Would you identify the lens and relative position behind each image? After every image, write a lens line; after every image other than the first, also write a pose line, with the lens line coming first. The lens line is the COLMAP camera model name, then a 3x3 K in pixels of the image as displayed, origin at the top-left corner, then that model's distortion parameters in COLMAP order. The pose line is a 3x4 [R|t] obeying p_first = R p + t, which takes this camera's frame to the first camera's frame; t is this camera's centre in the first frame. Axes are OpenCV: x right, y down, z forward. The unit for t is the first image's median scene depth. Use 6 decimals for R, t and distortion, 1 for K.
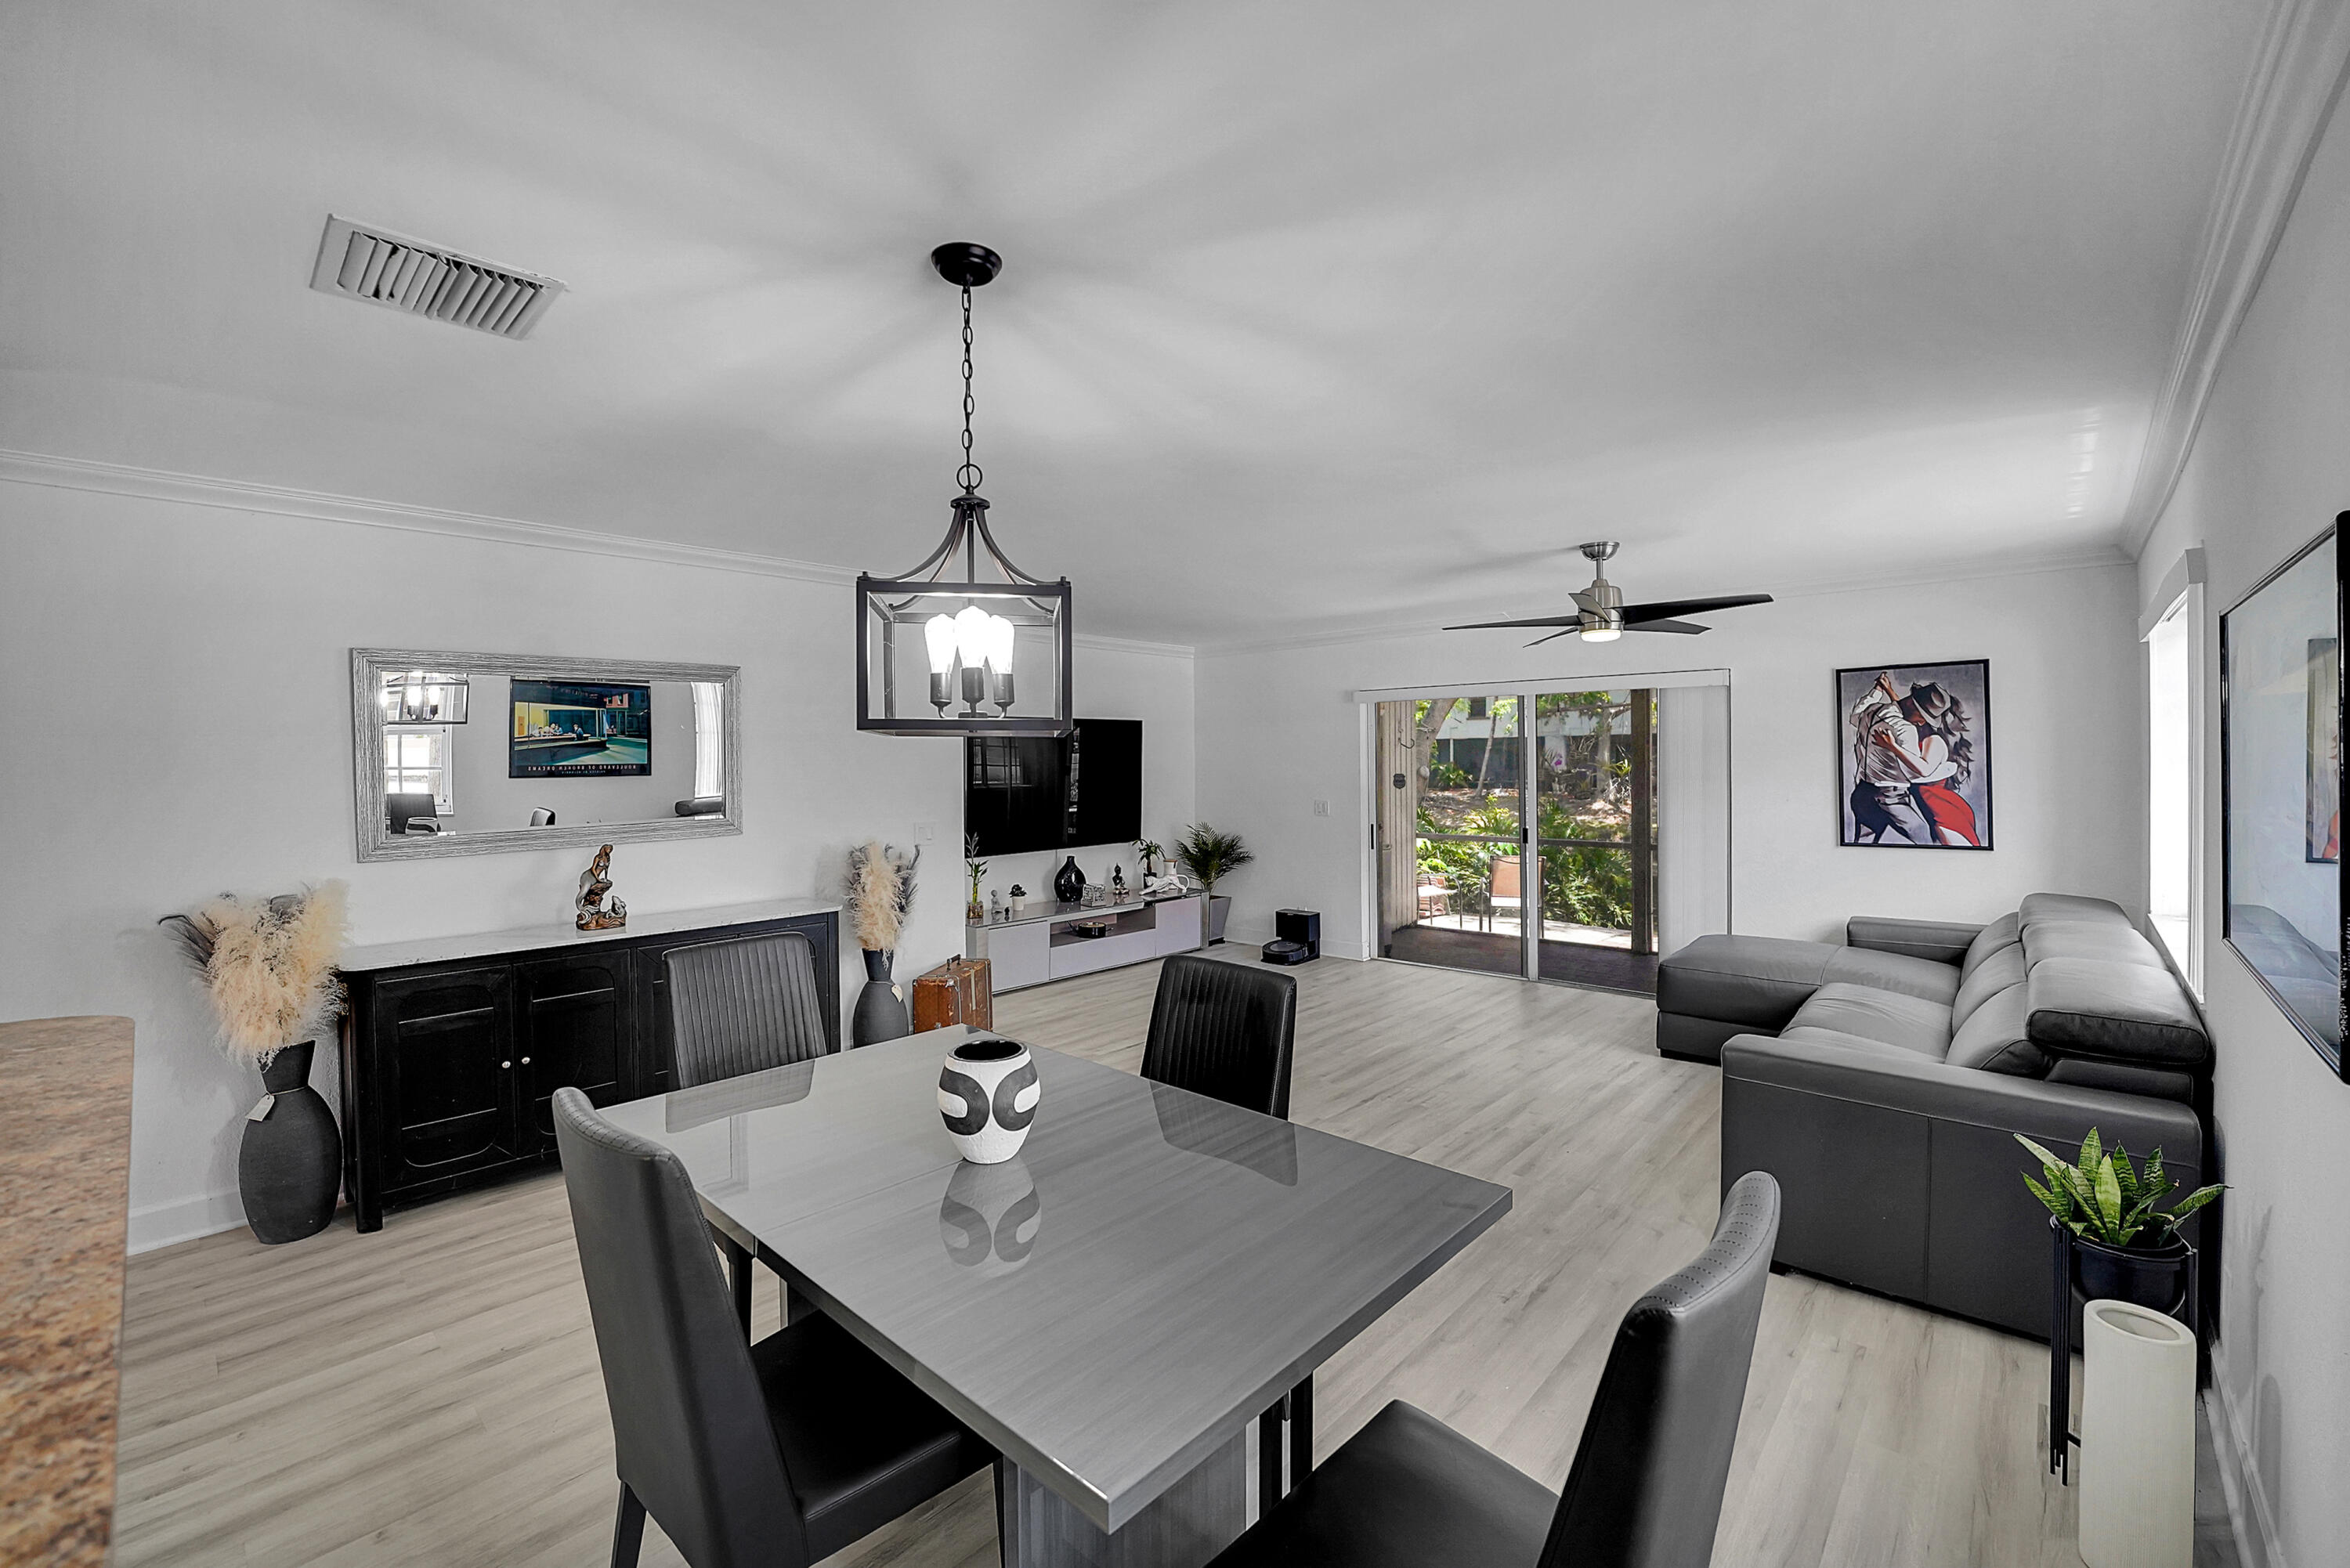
lens RADIAL K [[966.2, 0, 1173.5], [0, 966.2, 762.7], [0, 0, 1]] dist [-0.026908, 0.000044]
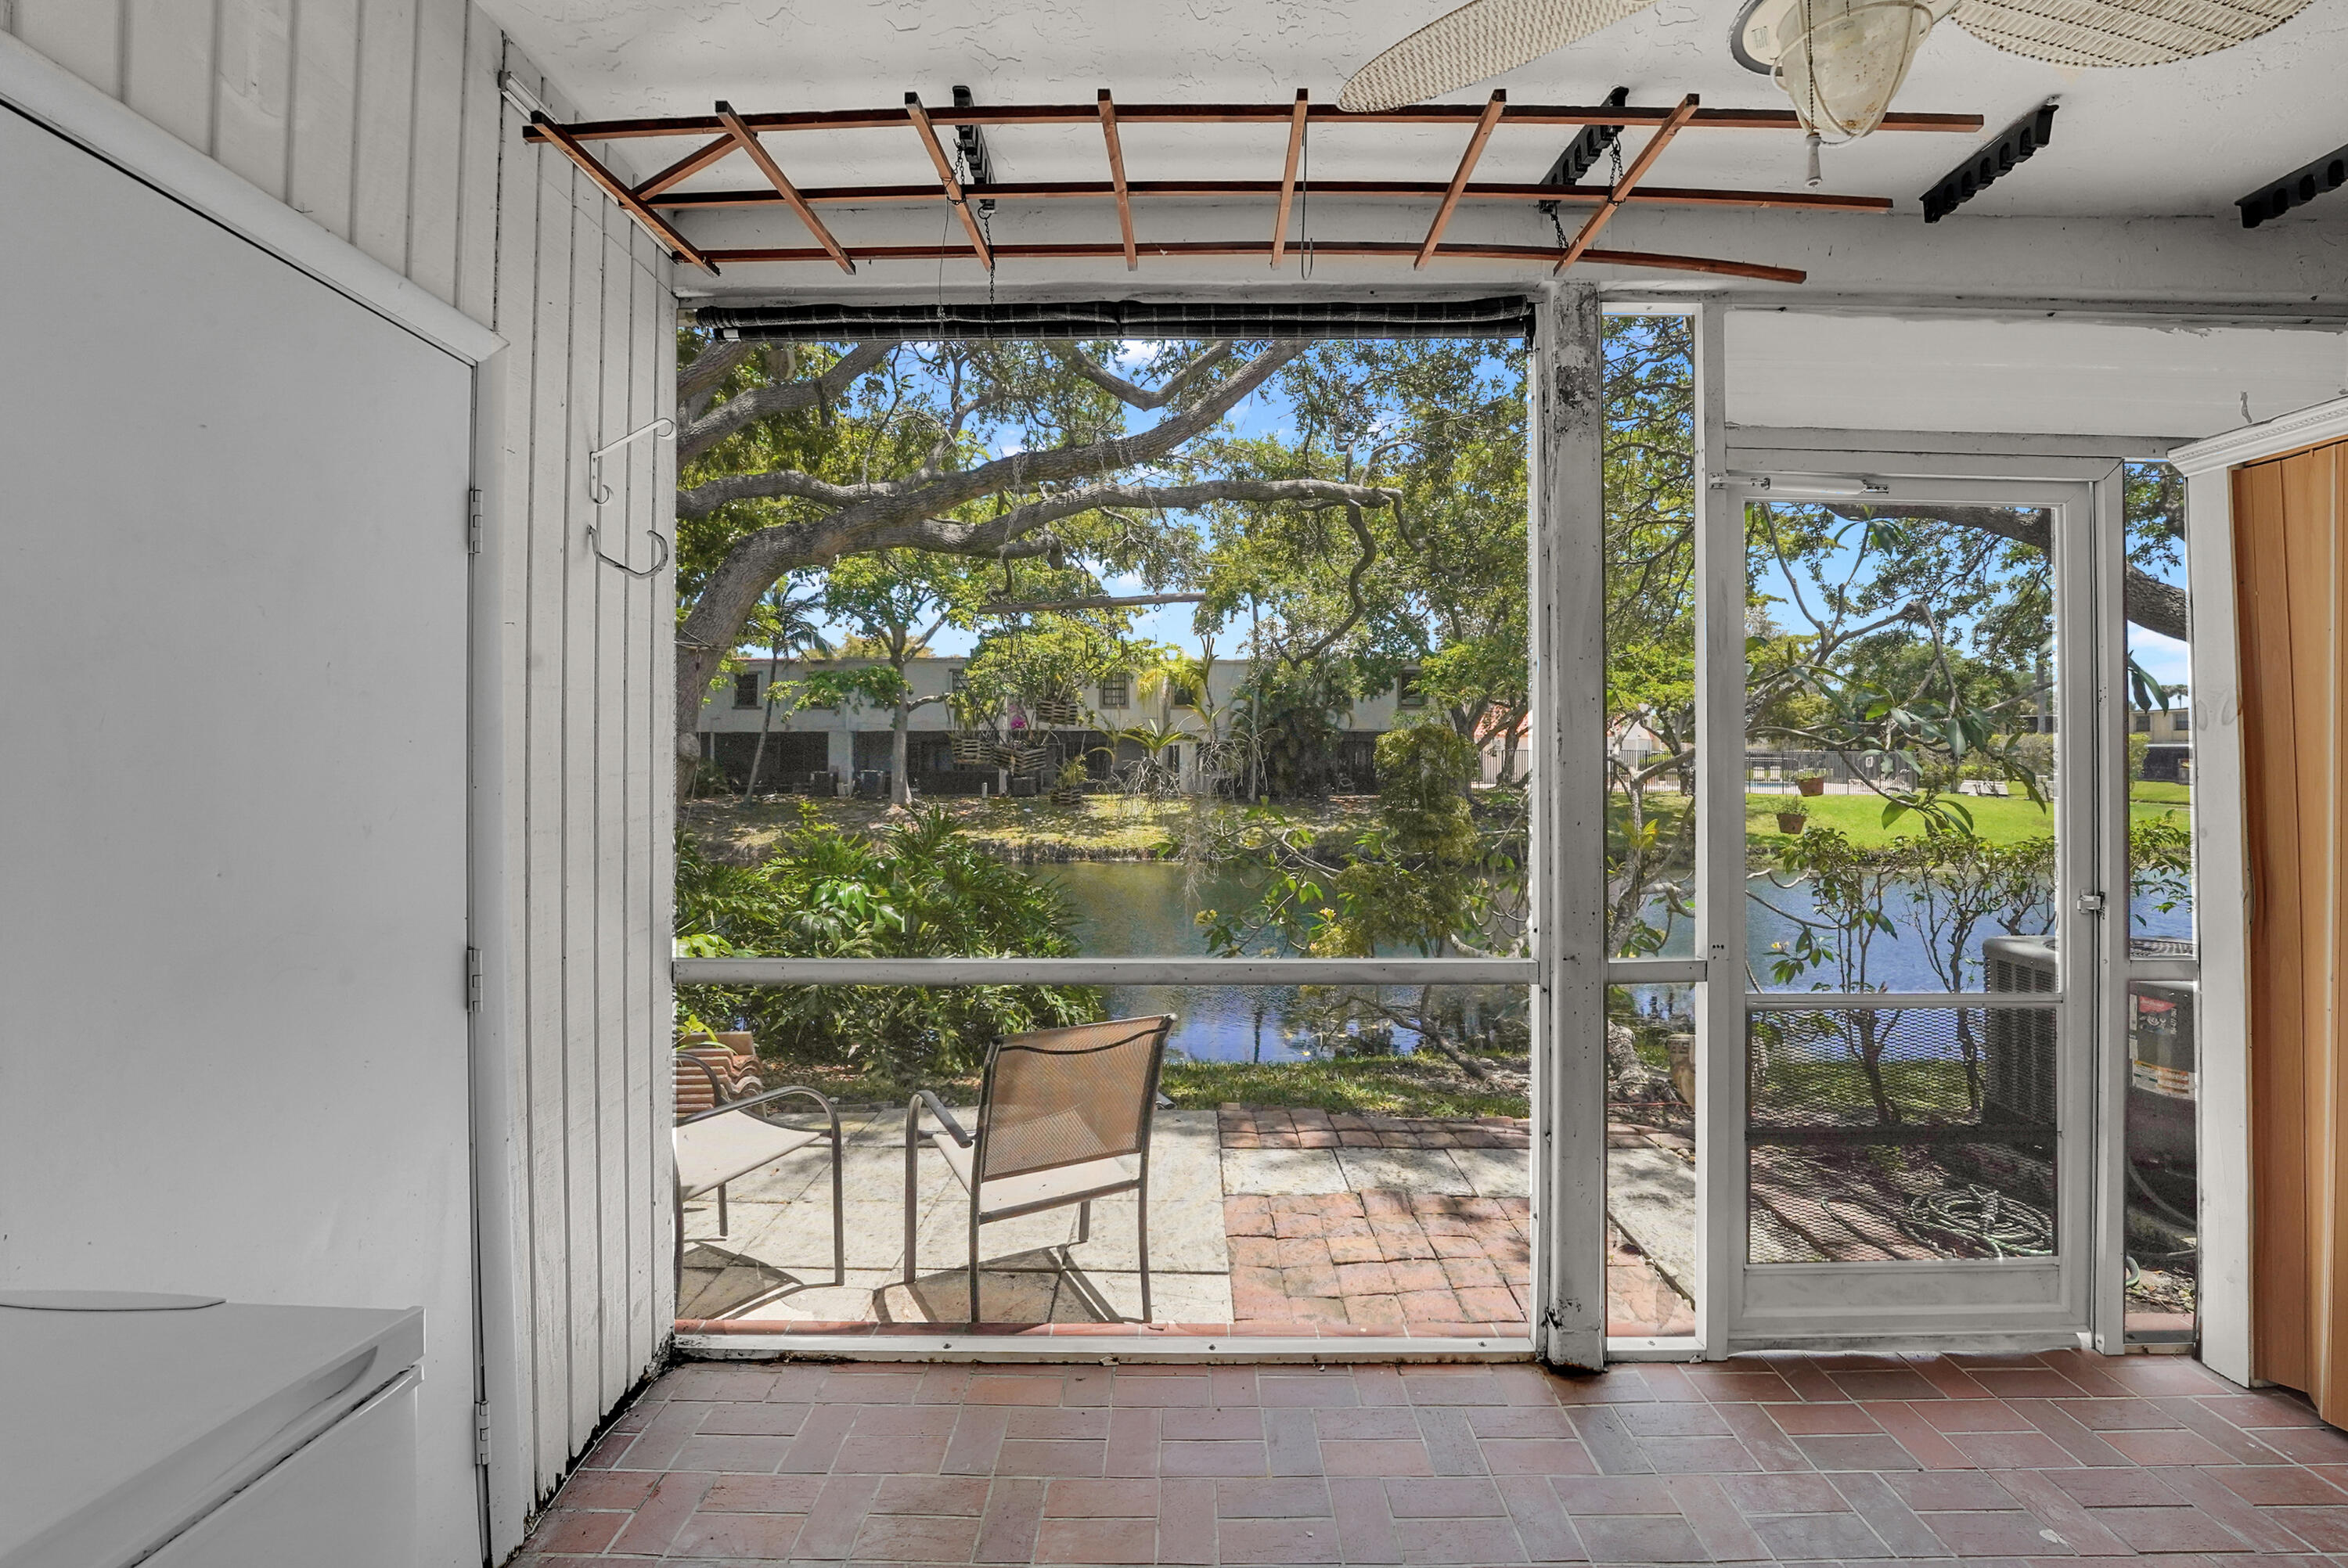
lens RADIAL K [[988.1, 0, 1168.3], [0, 988.1, 792.3], [0, 0, 1]] dist [-0.027550, 0.000328]
pose [[0.751476, -0.012082, 0.659650, 0.347073], [-0.003248, 0.999752, 0.022012, 0.054673], [-0.659752, -0.018684, 0.751251, 1.396434]]
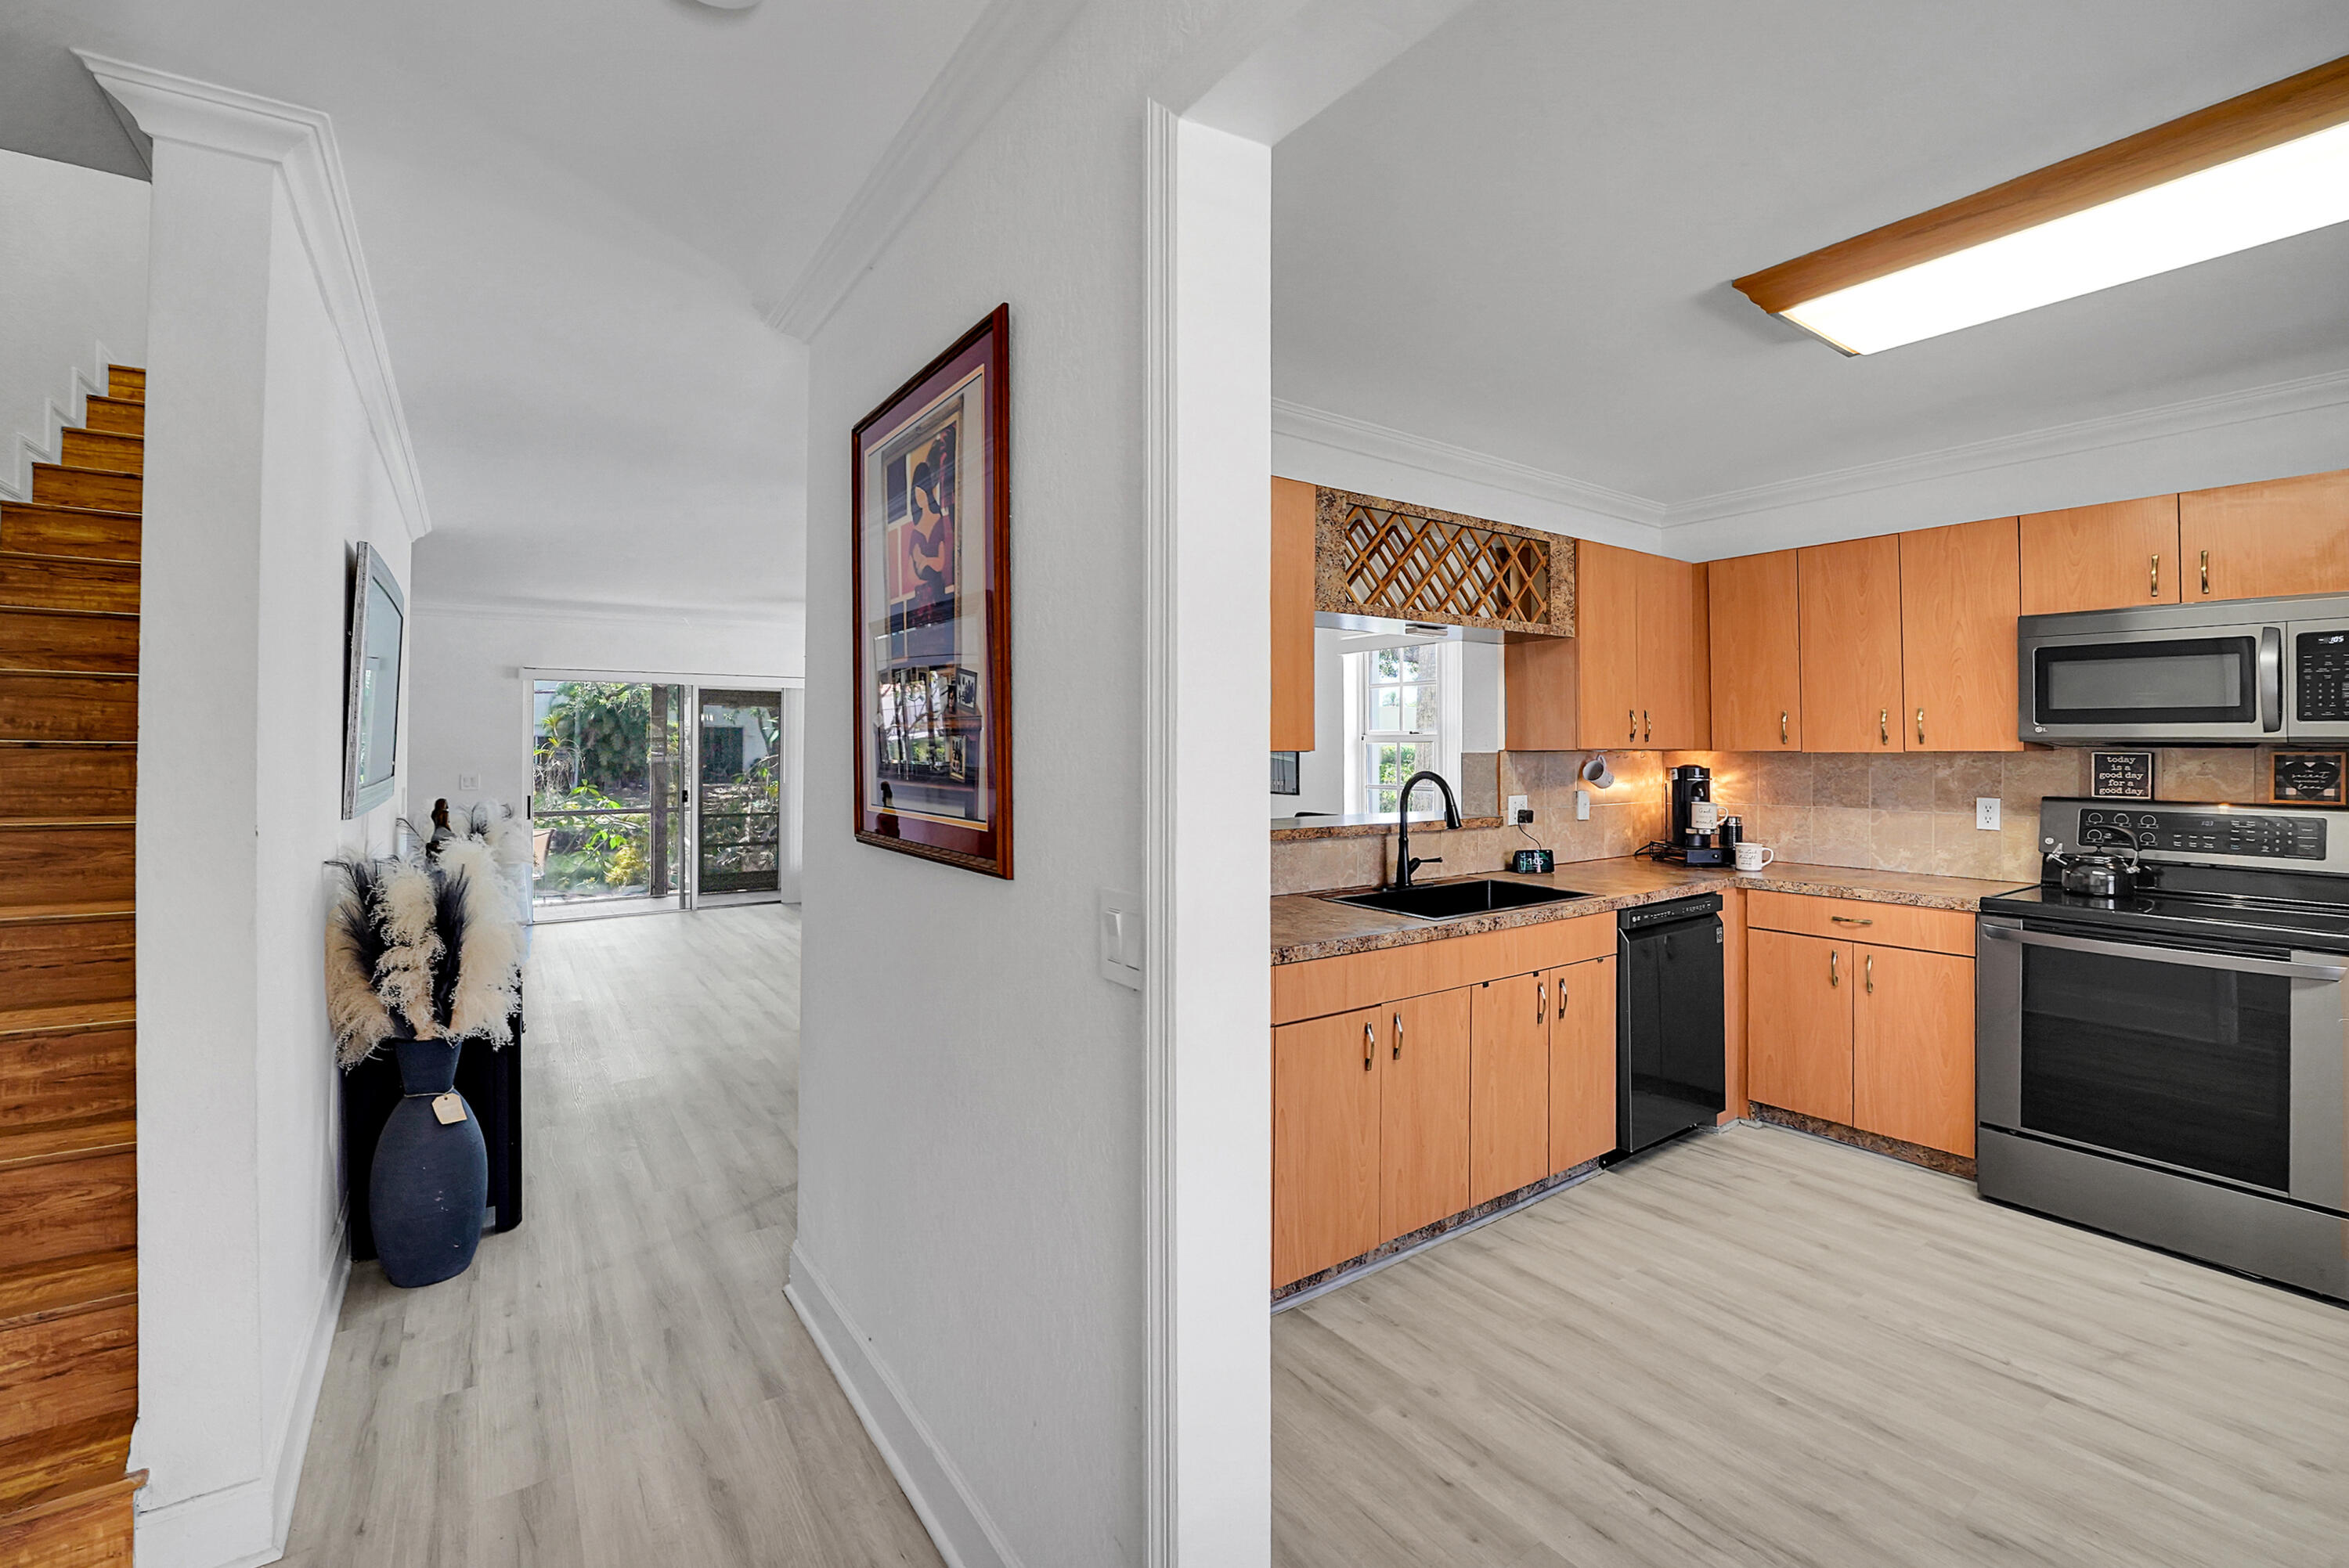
lens RADIAL K [[1001.2, 0, 1177.3], [0, 1001.2, 730.9], [0, 0, 1]] dist [-0.033420, 0.003595]
pose [[0.216436, 0.026457, 0.975938, -0.995356], [0.004117, 0.999599, -0.028011, 0.037890], [-0.976288, 0.010080, 0.216240, 0.114703]]
